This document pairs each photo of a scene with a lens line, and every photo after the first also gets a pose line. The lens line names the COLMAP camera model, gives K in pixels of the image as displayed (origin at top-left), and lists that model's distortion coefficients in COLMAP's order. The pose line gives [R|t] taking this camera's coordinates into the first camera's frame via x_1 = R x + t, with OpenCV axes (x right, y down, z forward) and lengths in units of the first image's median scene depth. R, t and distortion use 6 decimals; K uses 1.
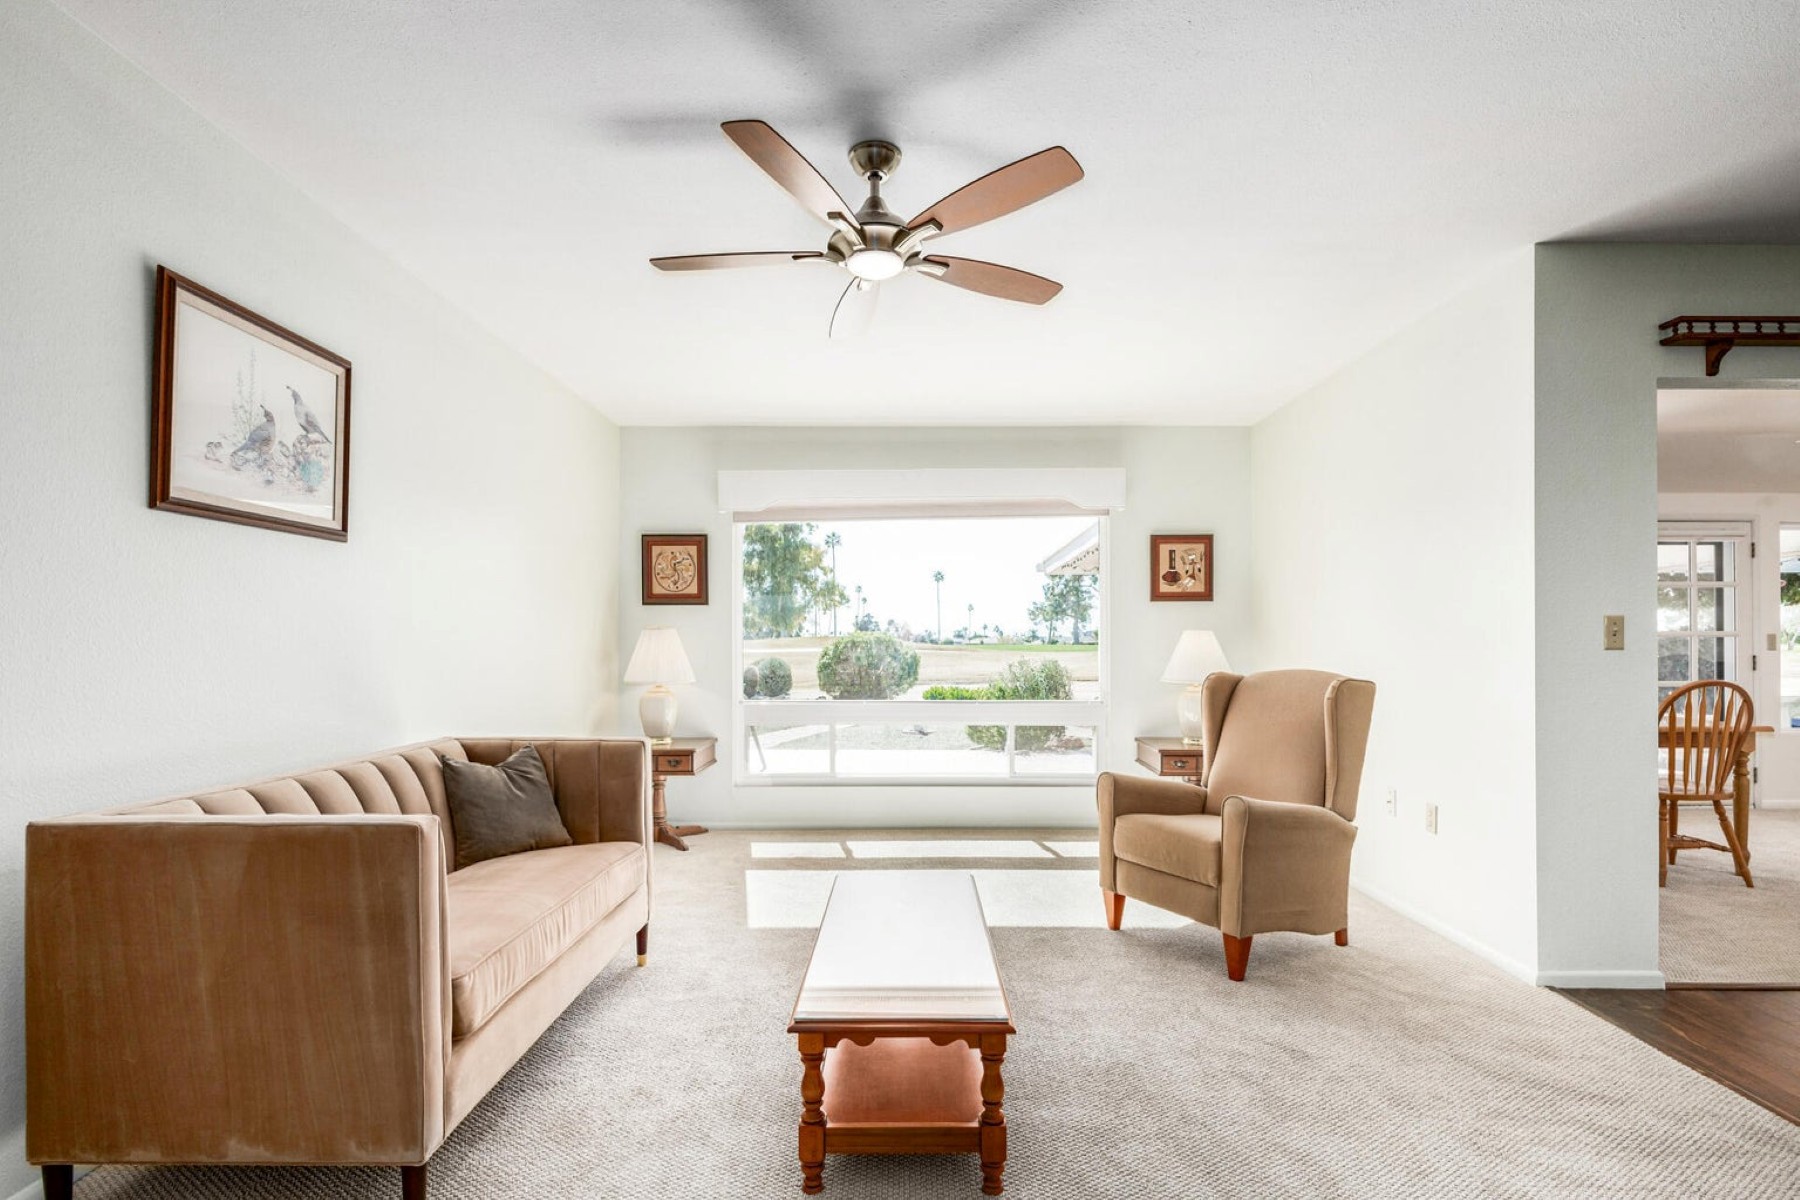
lens RADIAL K [[839.4, 0, 901.8], [0, 839.4, 640.2], [0, 0, 1]] dist [0.002069, -0.007711]
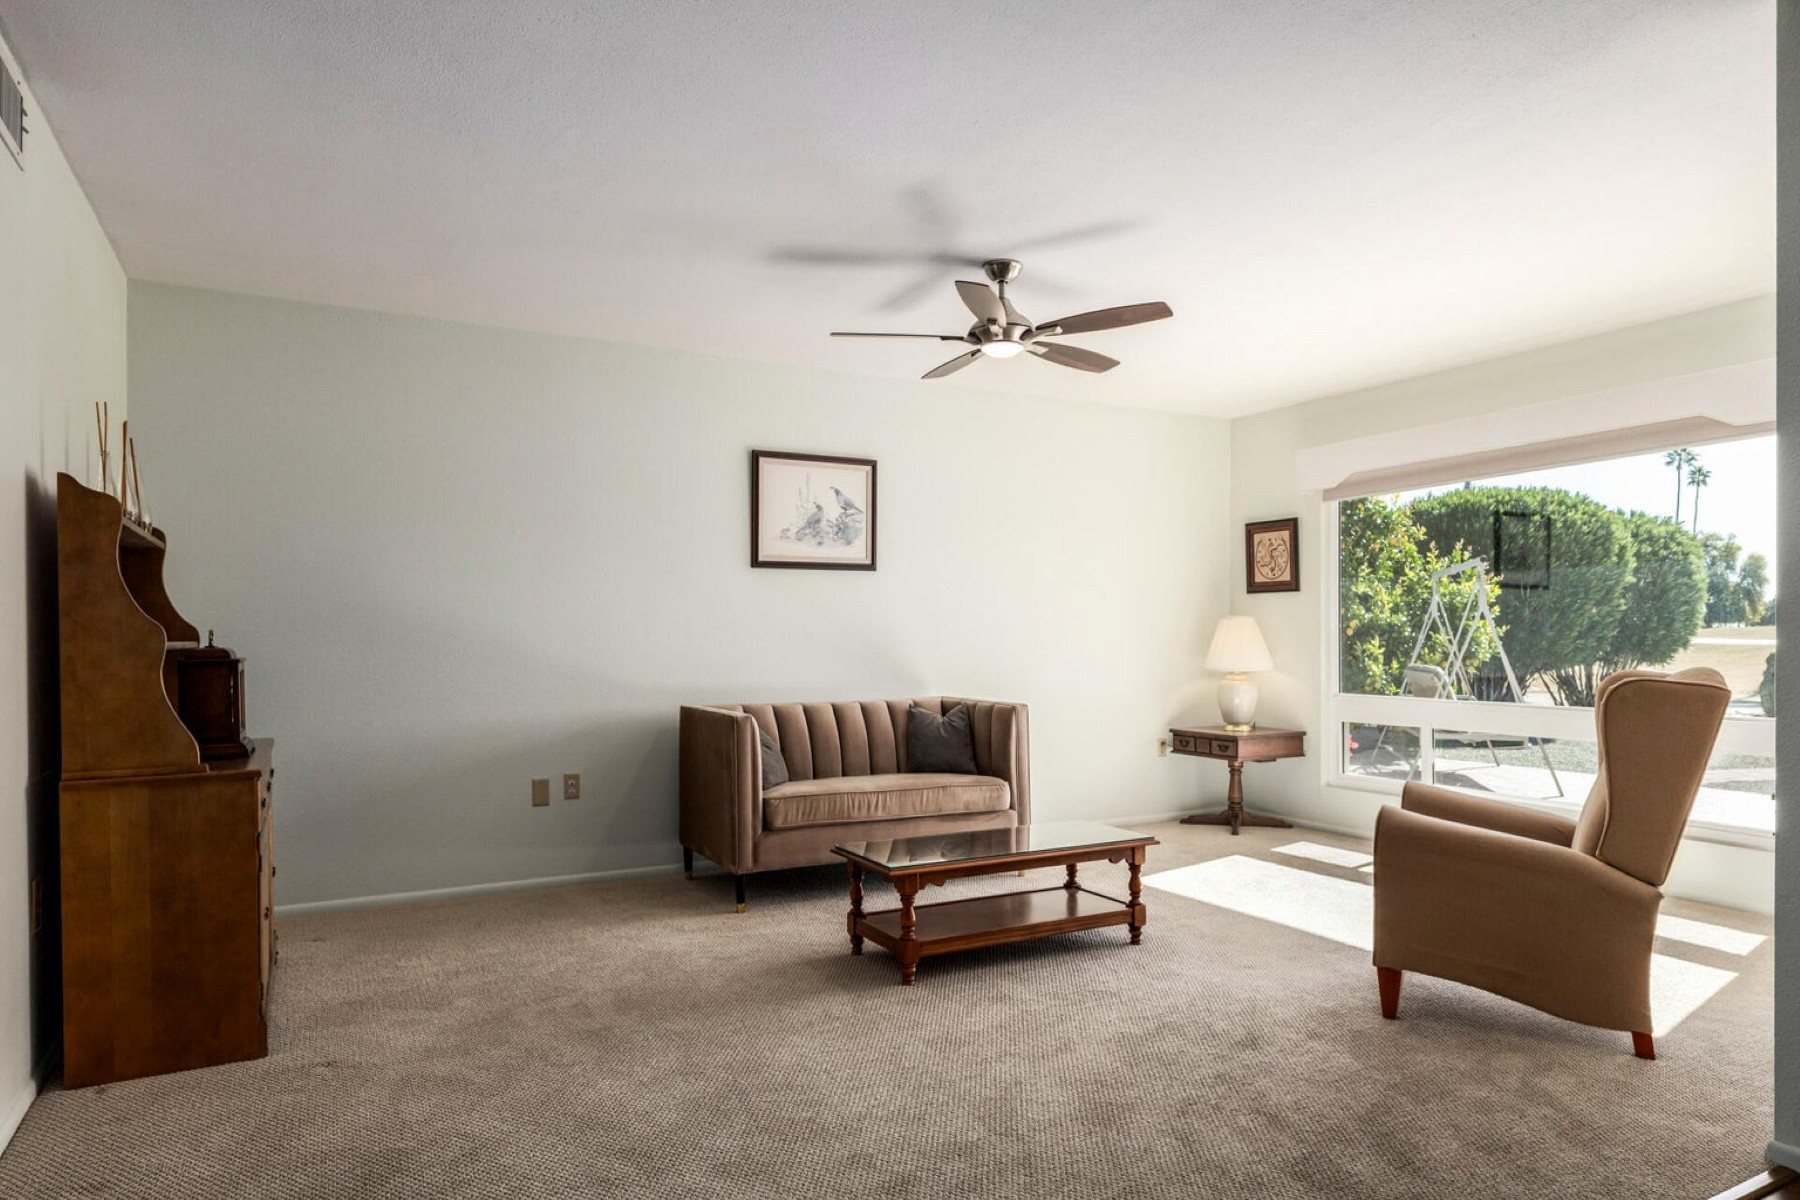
lens RADIAL K [[1082.8, 0, 899.8], [0, 1082.8, 637.9], [0, 0, 1]] dist [0.002539, -0.000199]
pose [[0.485418, 0.003300, -0.874276, 0.635615], [0.005159, 0.999965, 0.006639, 0.000144], [0.874267, -0.007733, 0.485383, 0.006880]]
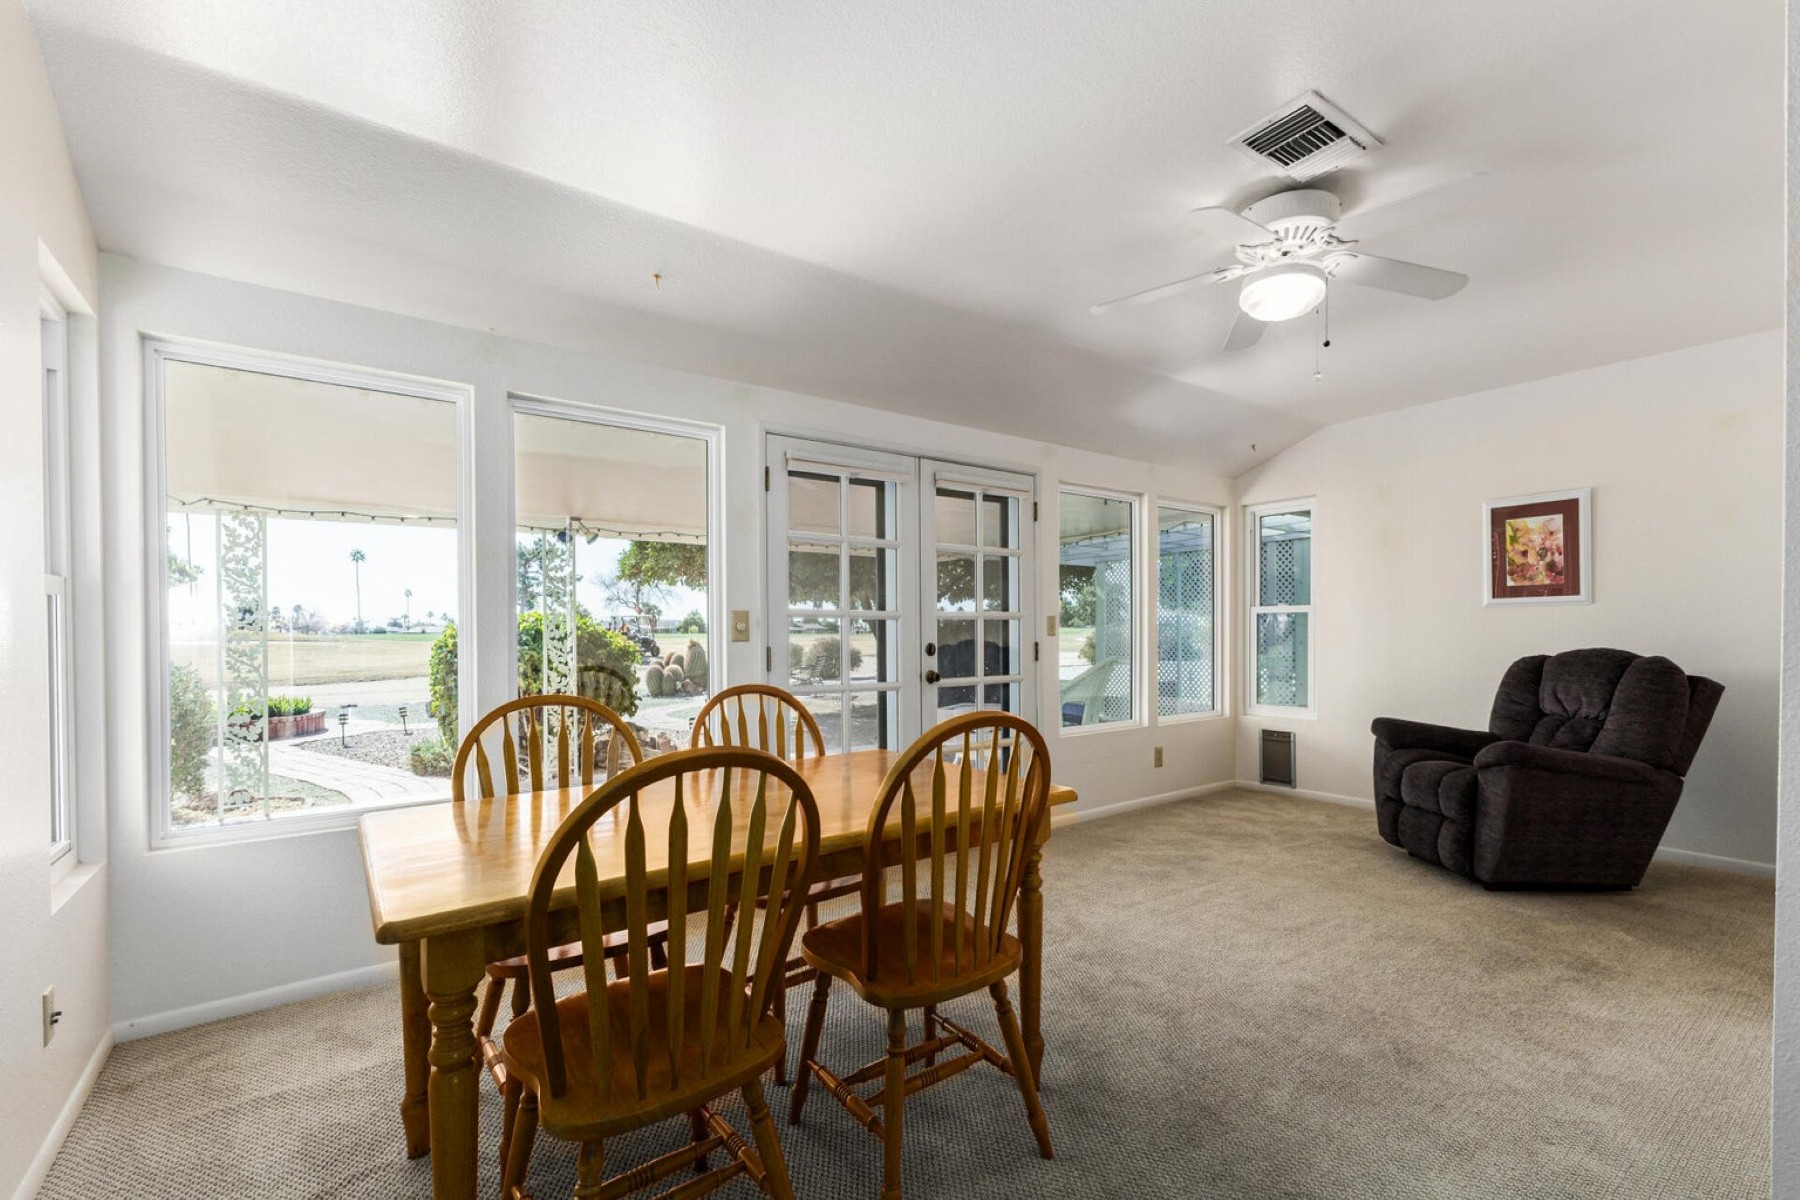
lens RADIAL K [[775.6, 0, 903.1], [0, 775.6, 640.7], [0, 0, 1]] dist [0.011118, -0.000016]
pose [[0.803394, -0.011472, 0.595337, 0.032342], [0.002162, 0.999864, 0.016350, 0.000308], [-0.595443, -0.011849, 0.803310, 0.032500]]
